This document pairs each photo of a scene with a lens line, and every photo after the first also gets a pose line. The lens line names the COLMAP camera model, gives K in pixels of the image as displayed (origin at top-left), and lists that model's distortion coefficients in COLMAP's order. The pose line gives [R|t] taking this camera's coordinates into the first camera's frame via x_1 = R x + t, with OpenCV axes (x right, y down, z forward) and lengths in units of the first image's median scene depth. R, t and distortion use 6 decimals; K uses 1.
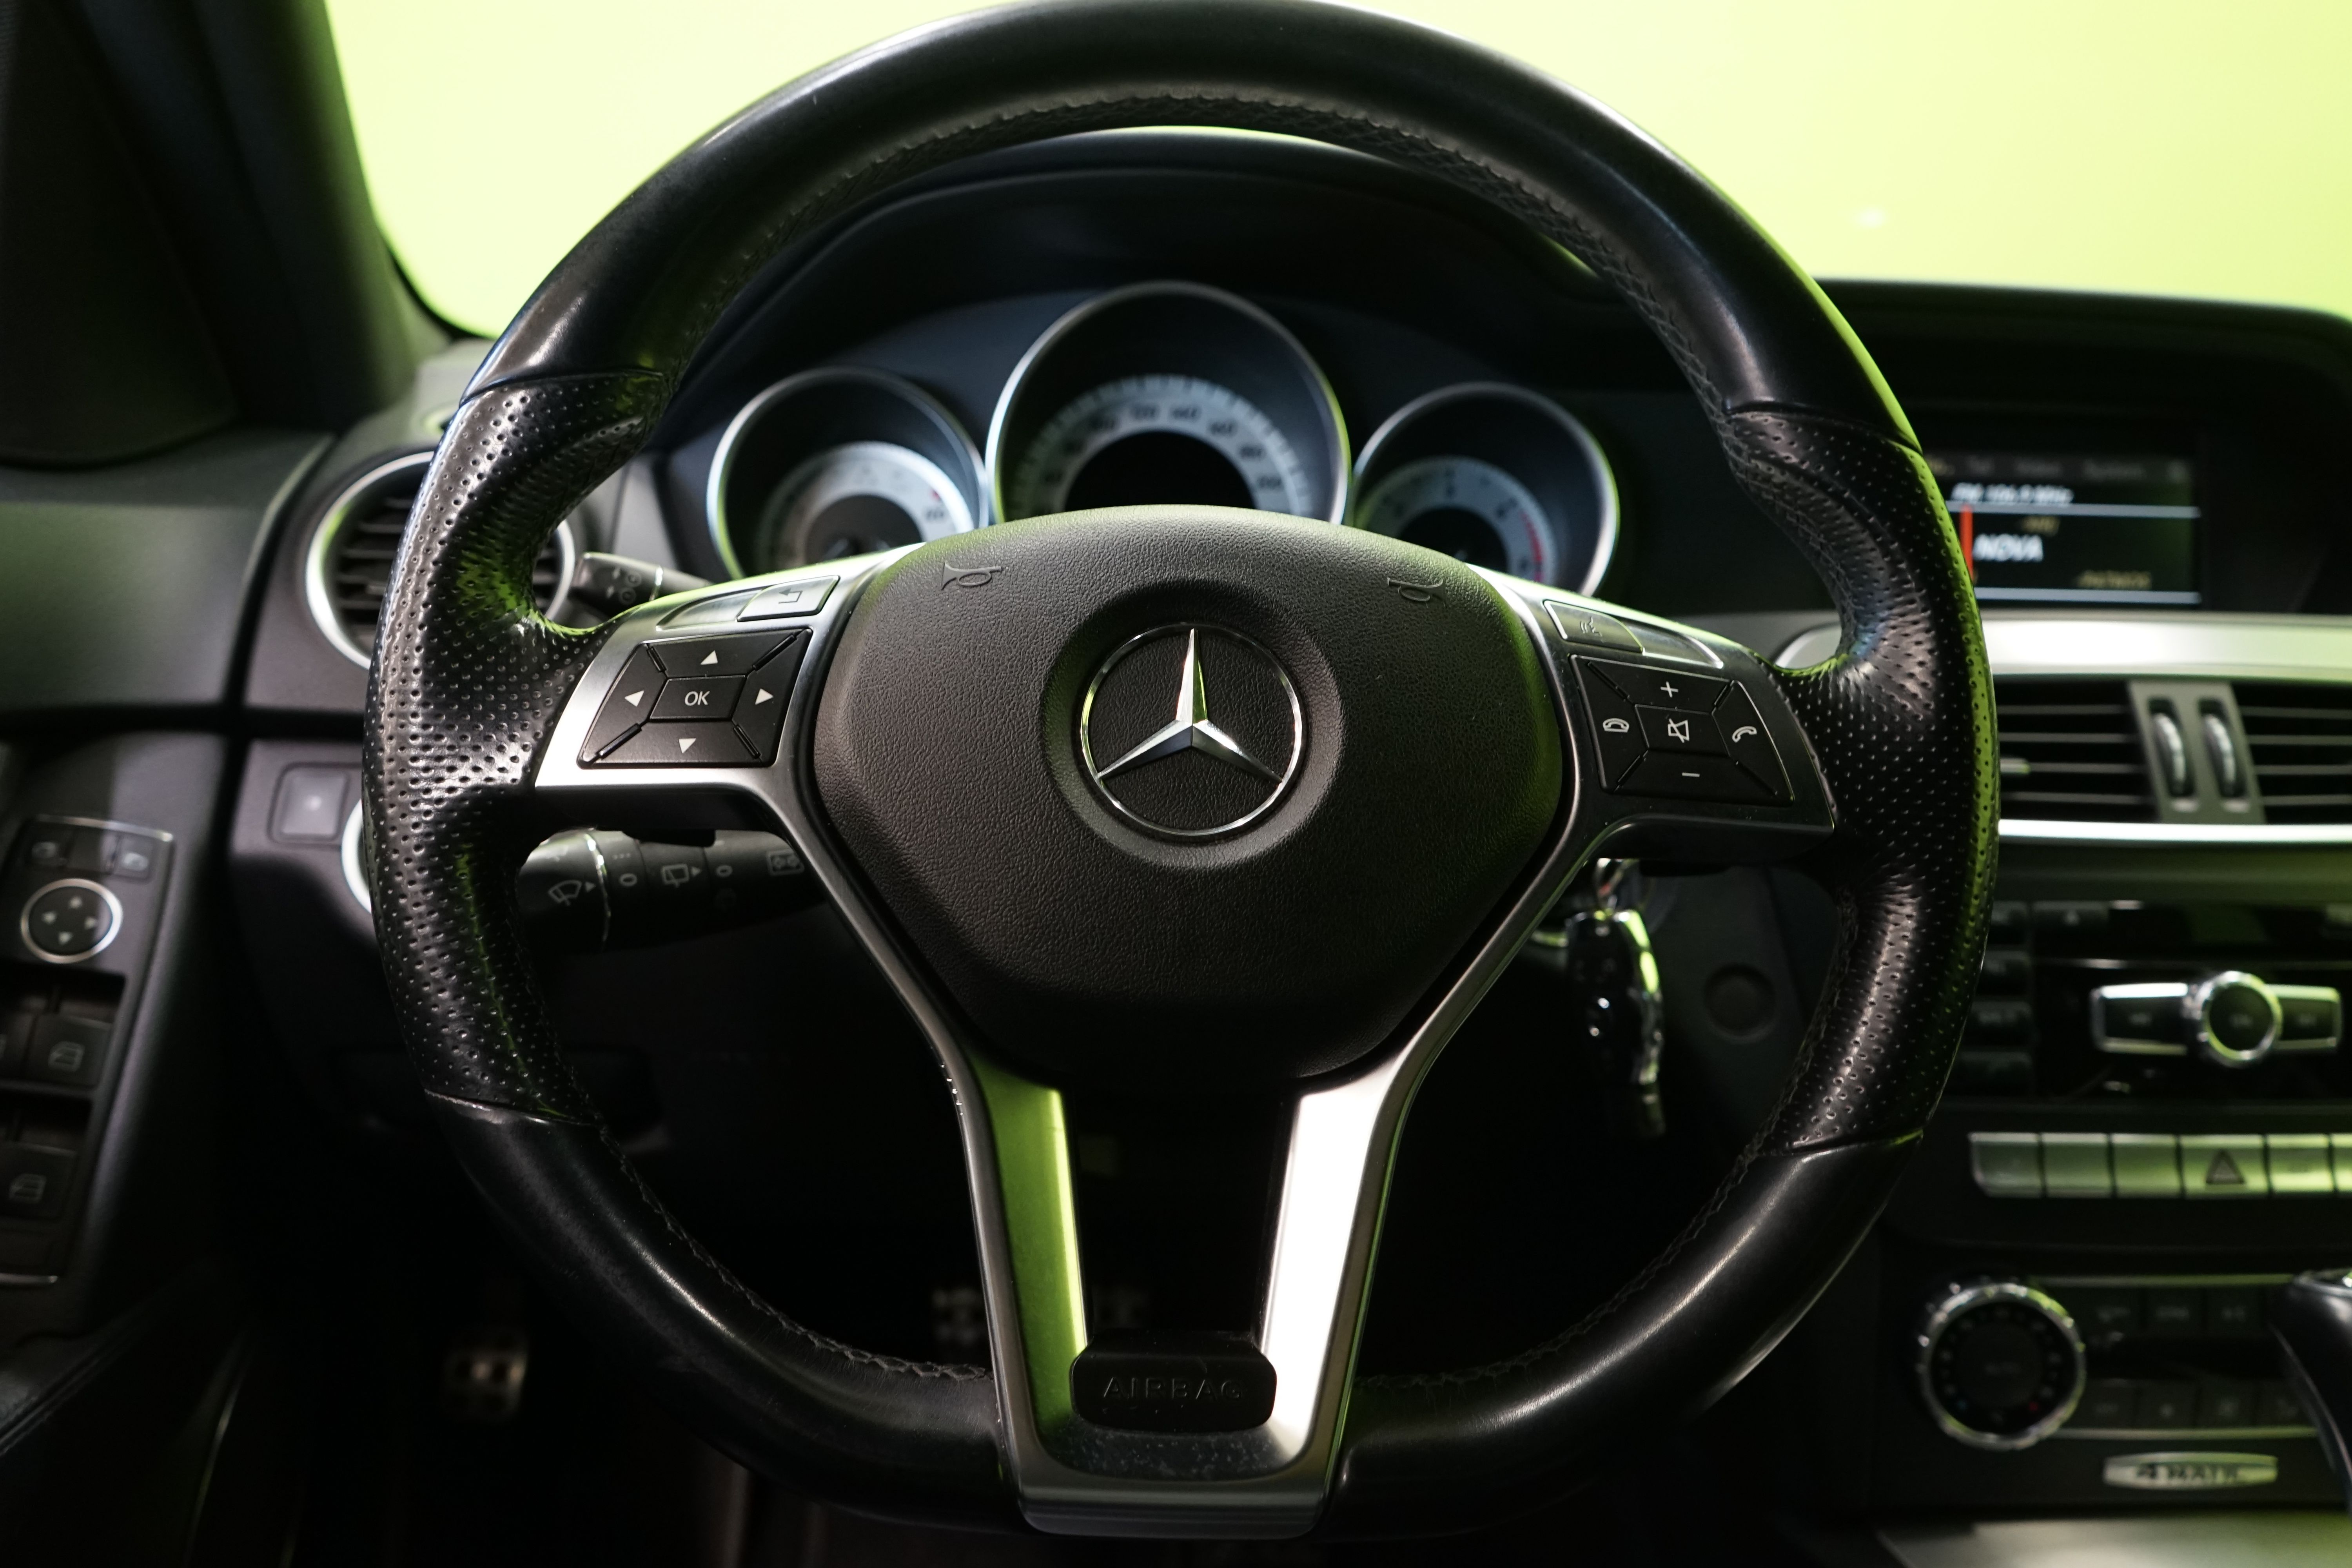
lens RADIAL K [[1877.8, 0, 1178.7], [0, 1877.8, 788.5], [0, 0, 1]] dist [0.000658, 0.011996]
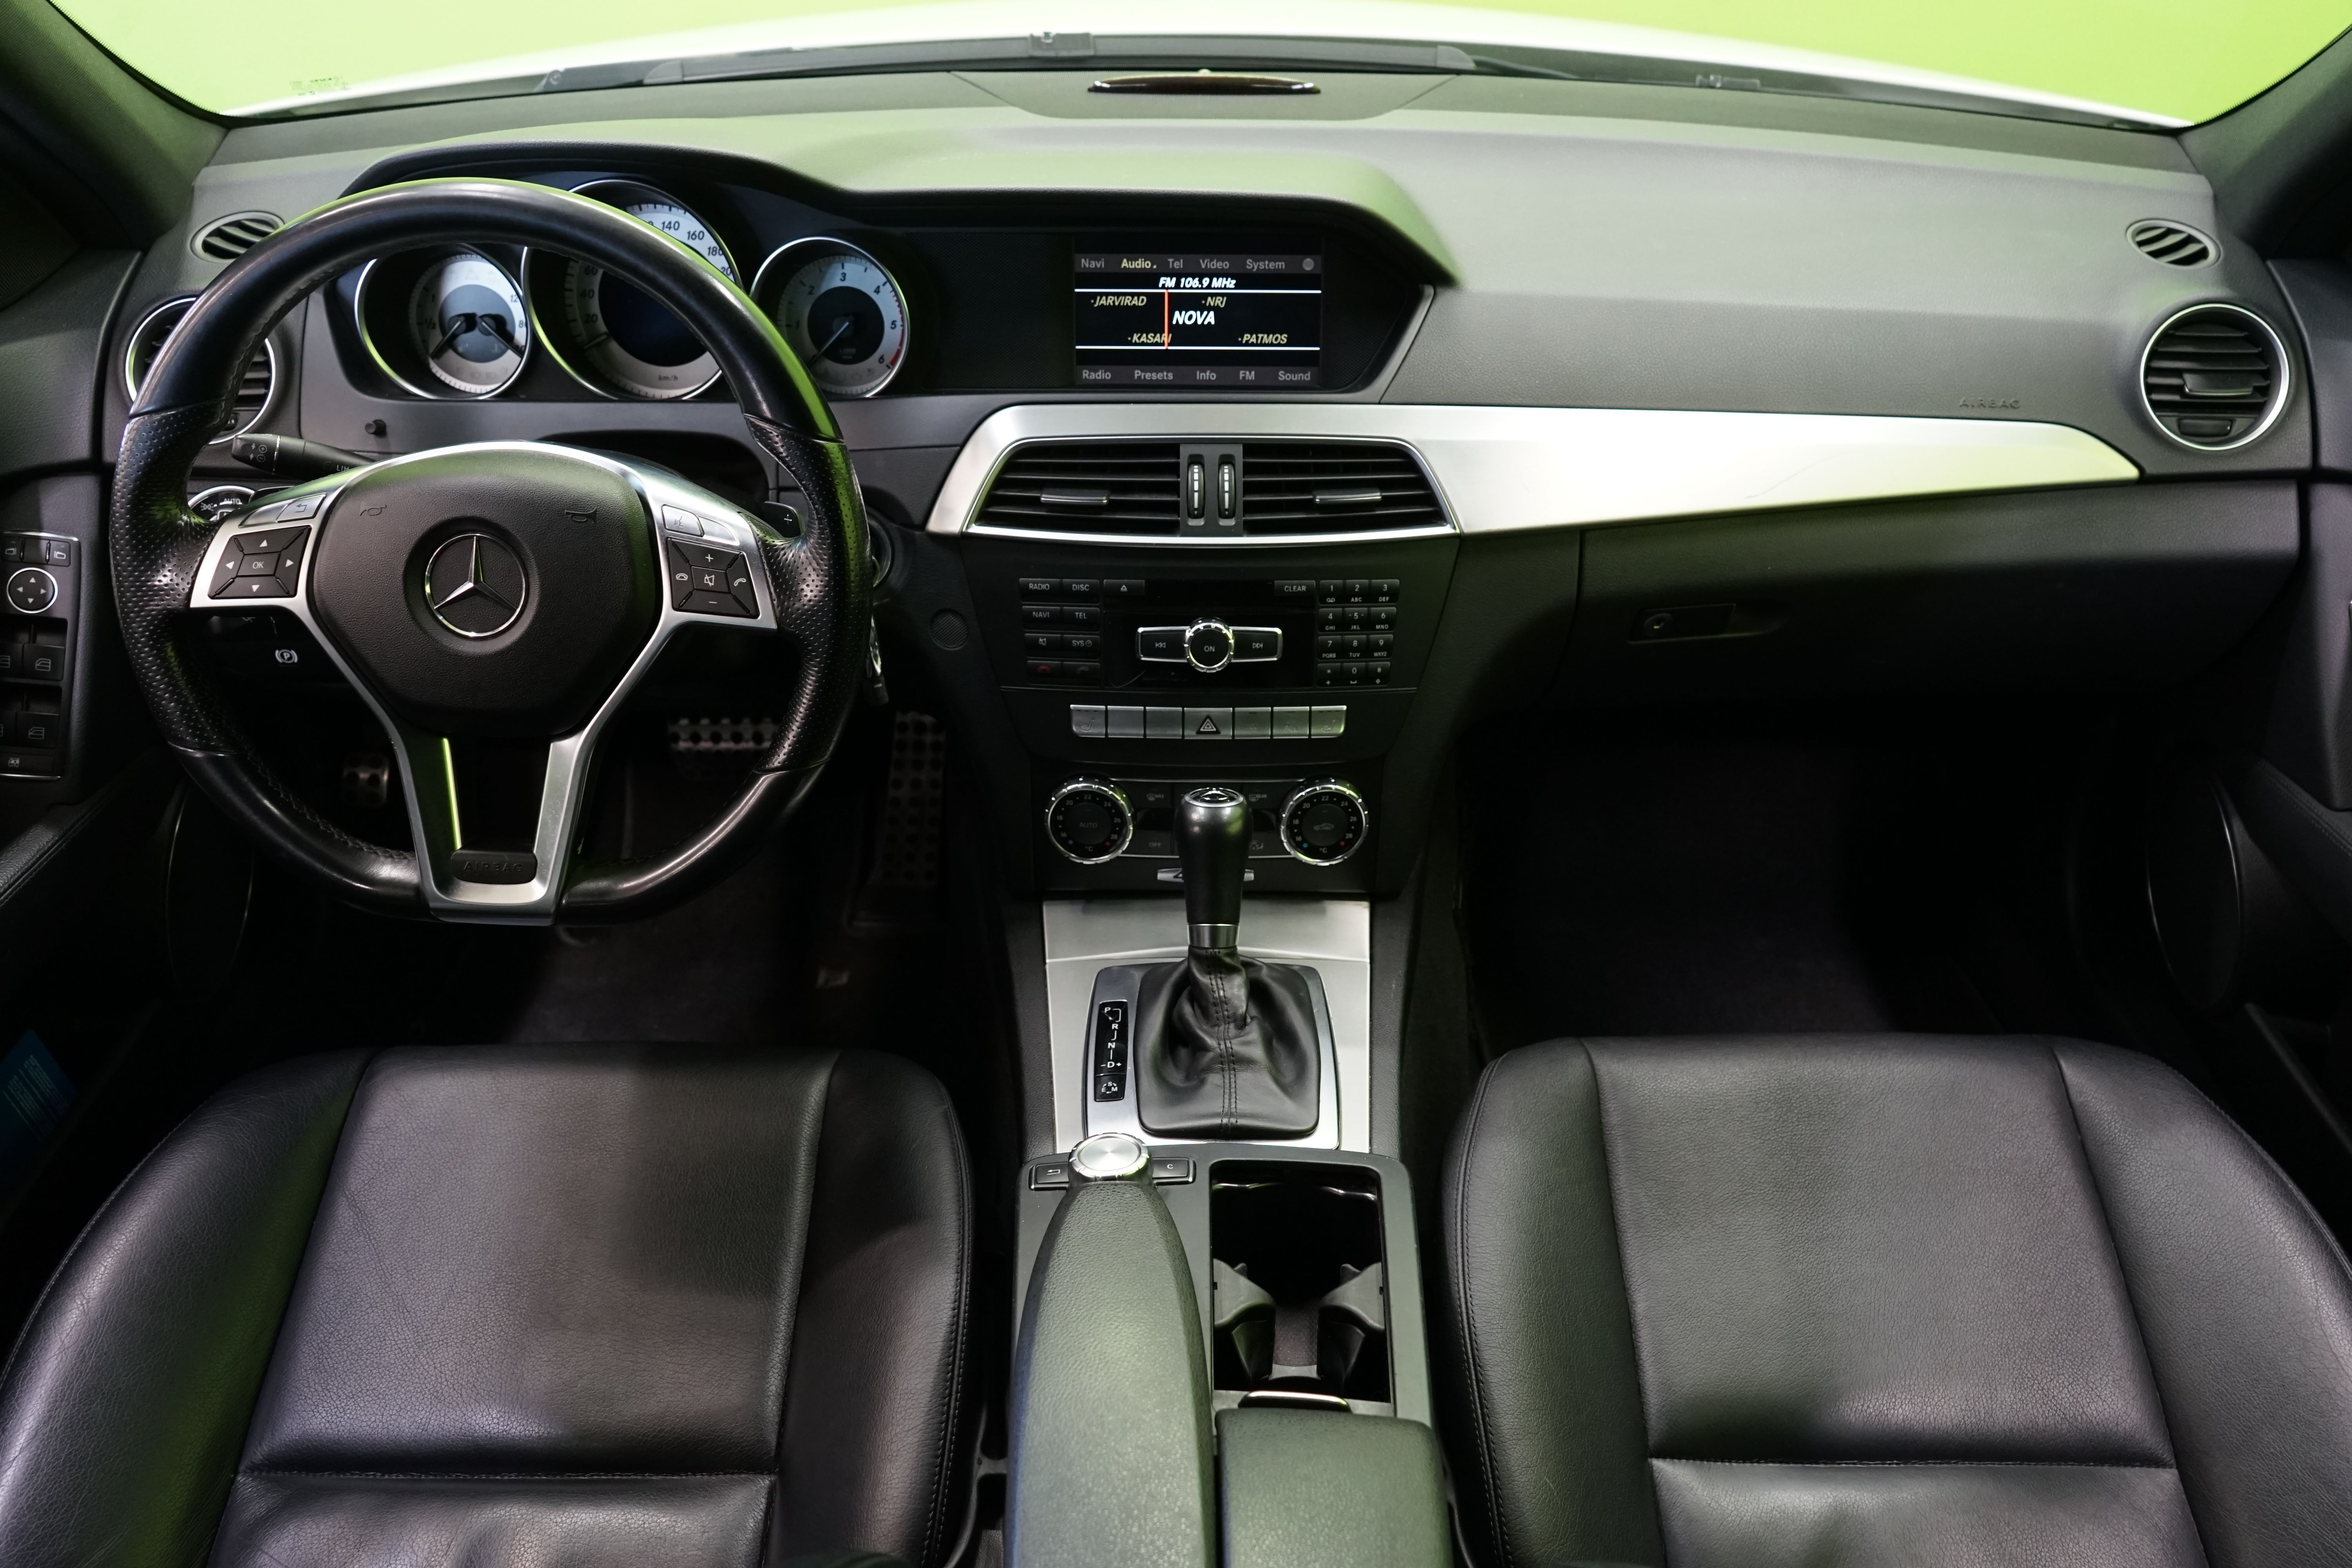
lens RADIAL K [[1877.8, 0, 1153.2], [0, 1877.8, 779.1], [0, 0, 1]] dist [0.000658, 0.011996]
pose [[0.997503, 0.015297, -0.068949, 0.629443], [0.010338, 0.934117, 0.356817, -0.393840], [0.069864, -0.356638, 0.931627, -0.704510]]
